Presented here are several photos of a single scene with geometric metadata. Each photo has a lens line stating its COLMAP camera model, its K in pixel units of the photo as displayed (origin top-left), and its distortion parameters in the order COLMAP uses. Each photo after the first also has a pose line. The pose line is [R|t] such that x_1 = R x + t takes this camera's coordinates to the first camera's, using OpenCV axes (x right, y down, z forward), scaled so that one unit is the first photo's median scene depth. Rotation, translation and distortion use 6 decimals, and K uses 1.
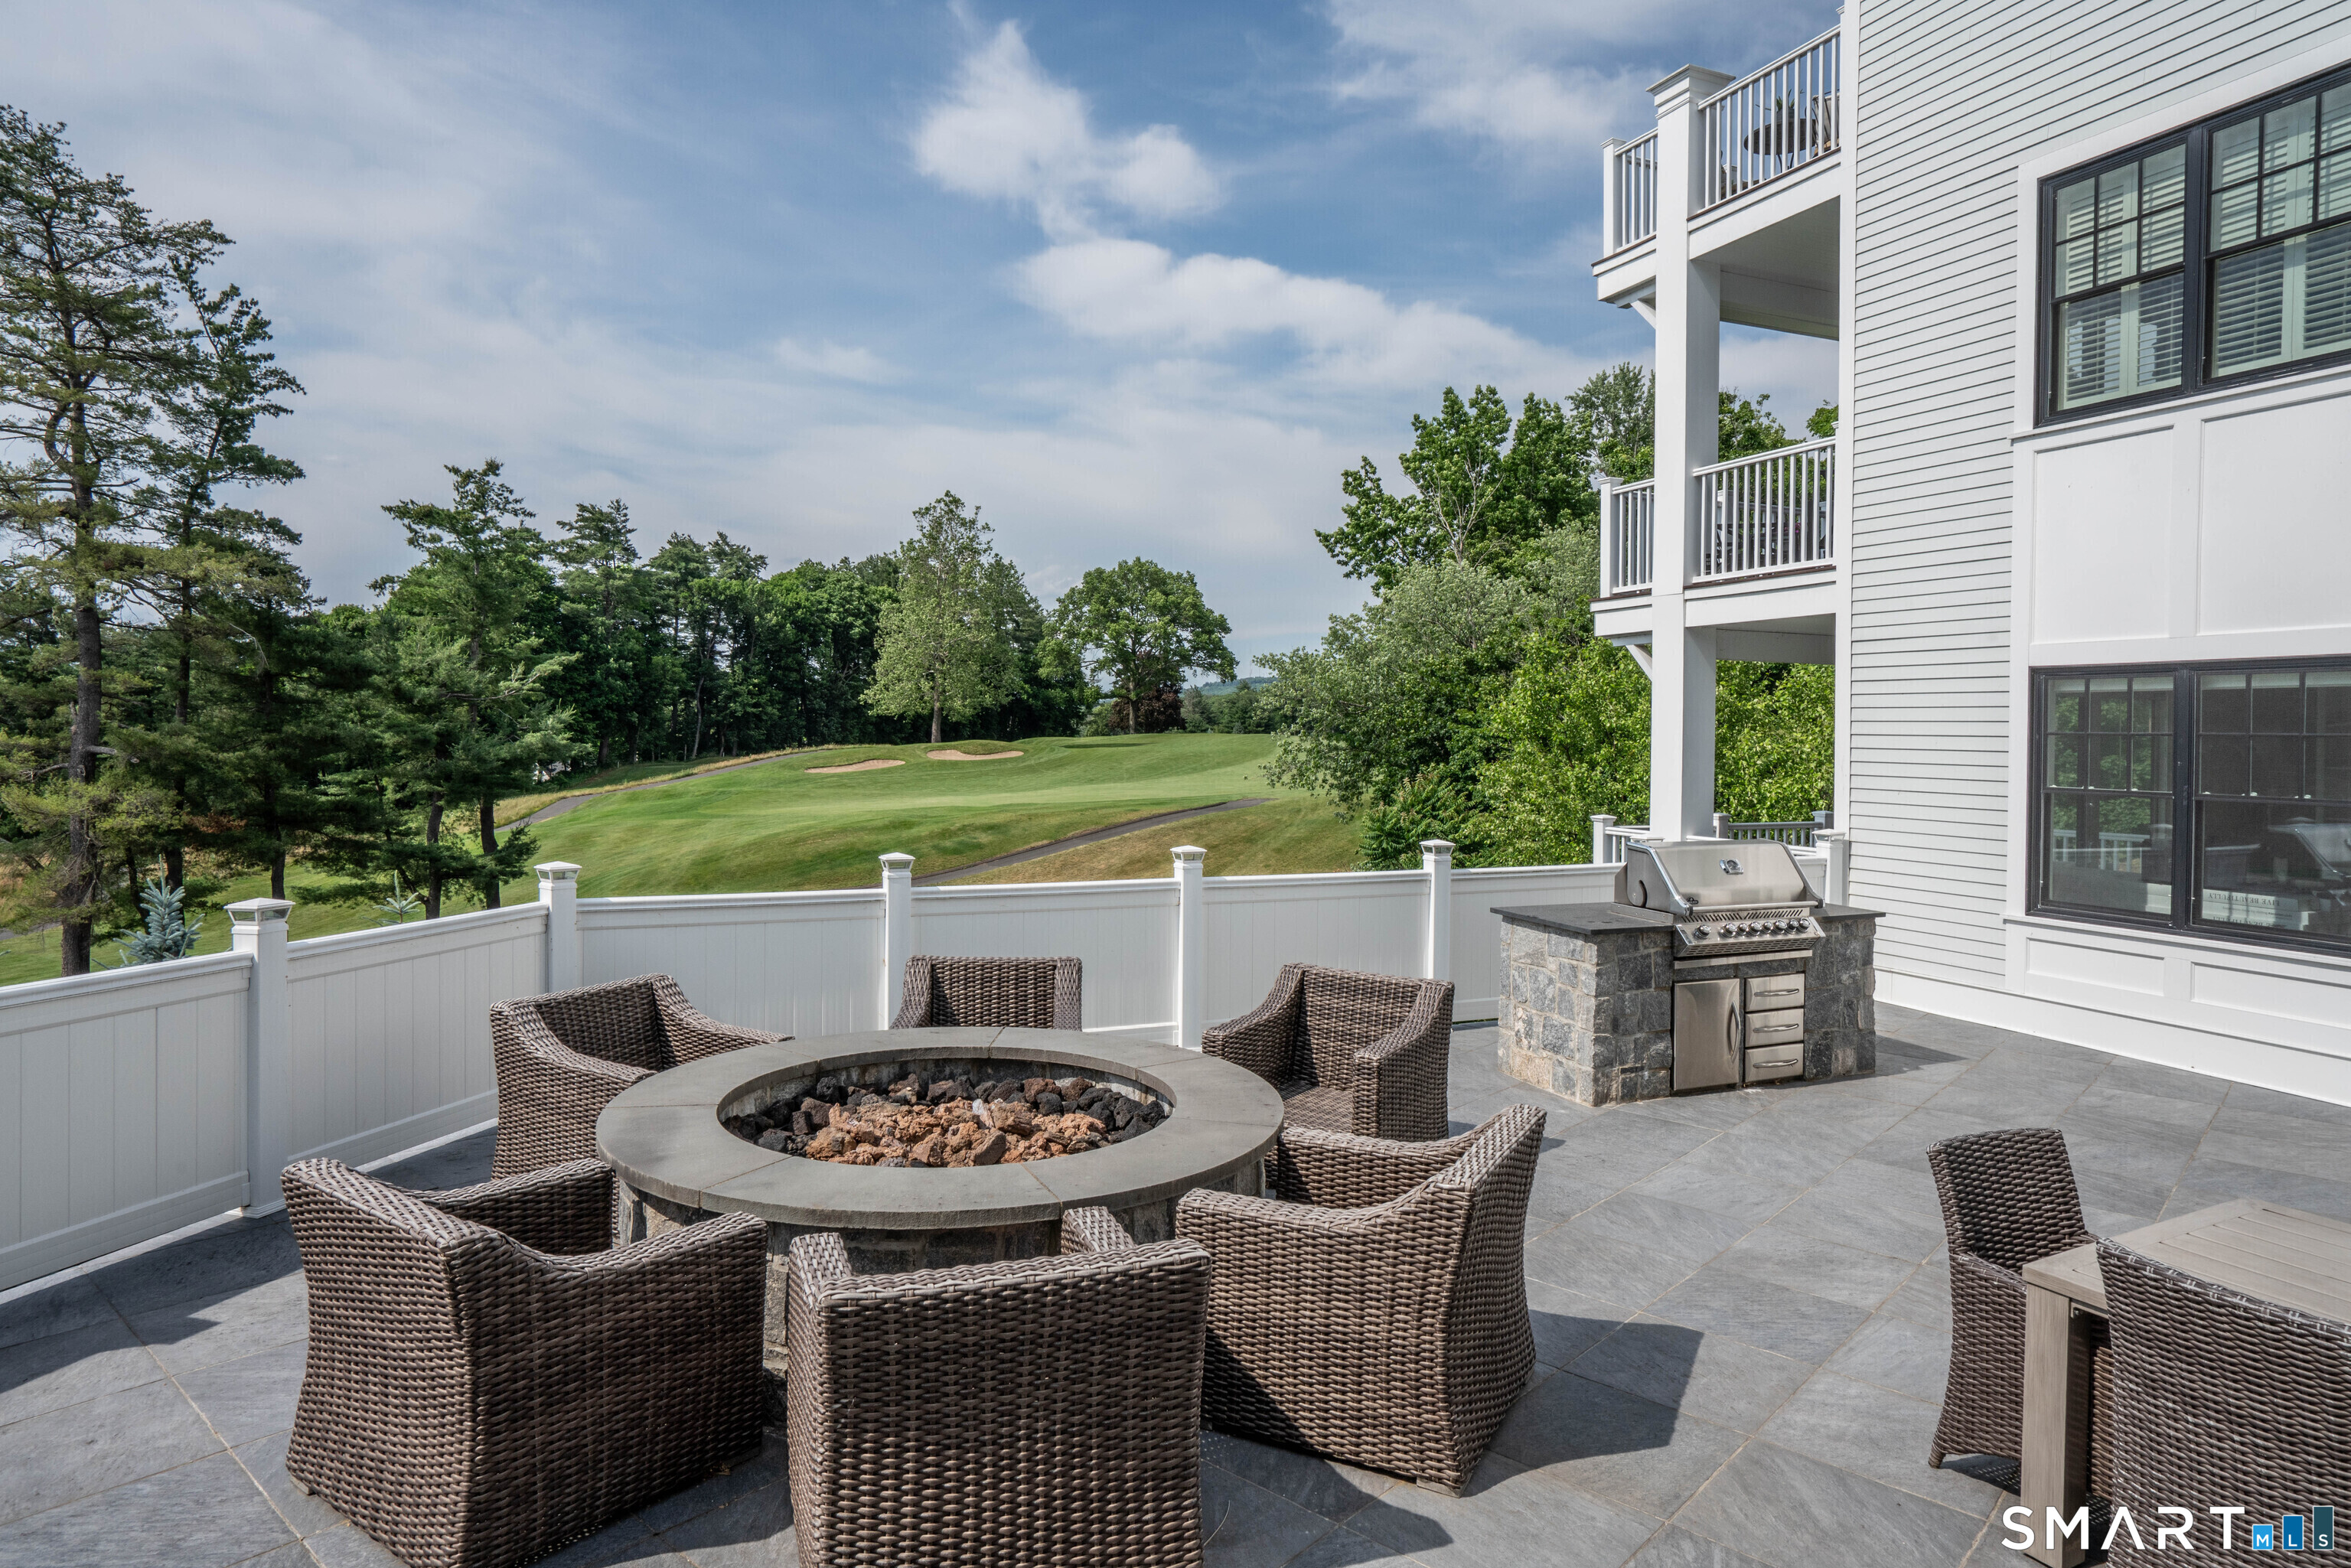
lens RADIAL K [[1411.5, 0, 1172.8], [0, 1411.5, 769.7], [0, 0, 1]] dist [-0.052982, 0.039884]
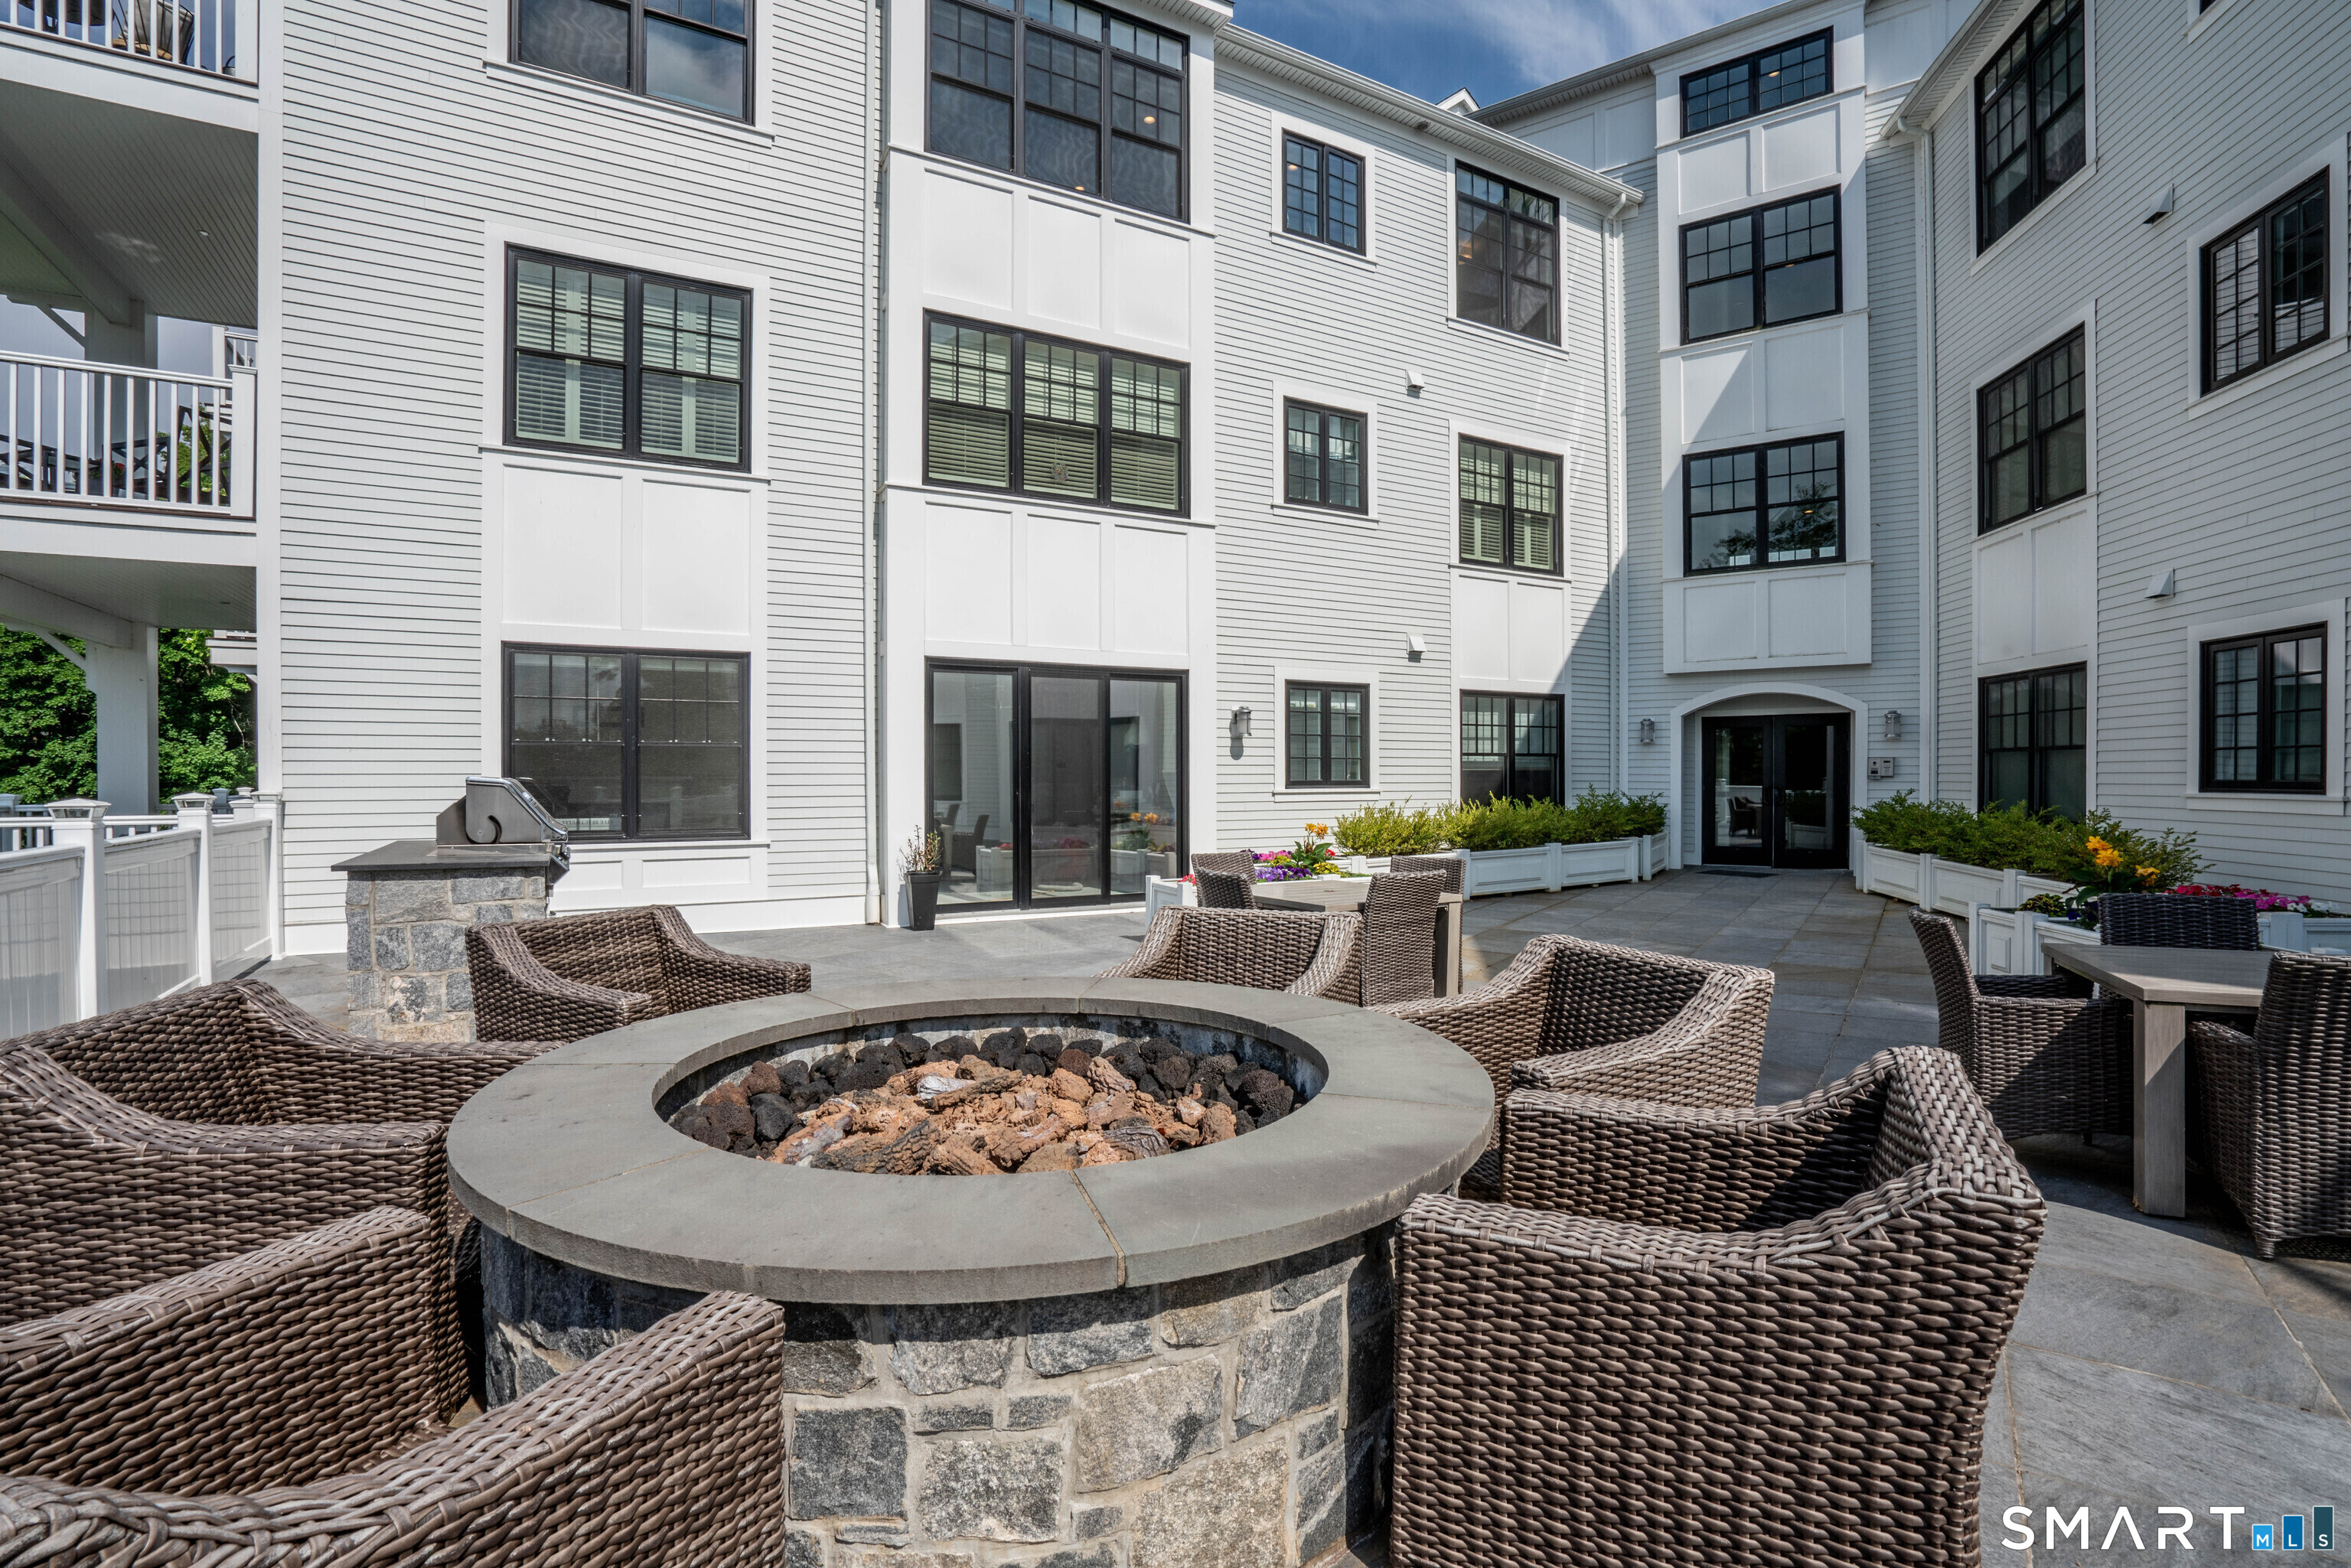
lens RADIAL K [[1085.9, 0, 1175.5], [0, 1085.9, 784.0], [0, 0, 1]] dist [-0.012238, 0.000194]
pose [[-0.099791, -0.022846, 0.994746, -0.419587], [0.024885, 0.999366, 0.025448, 0.045575], [-0.994697, 0.027294, -0.099159, 0.559089]]
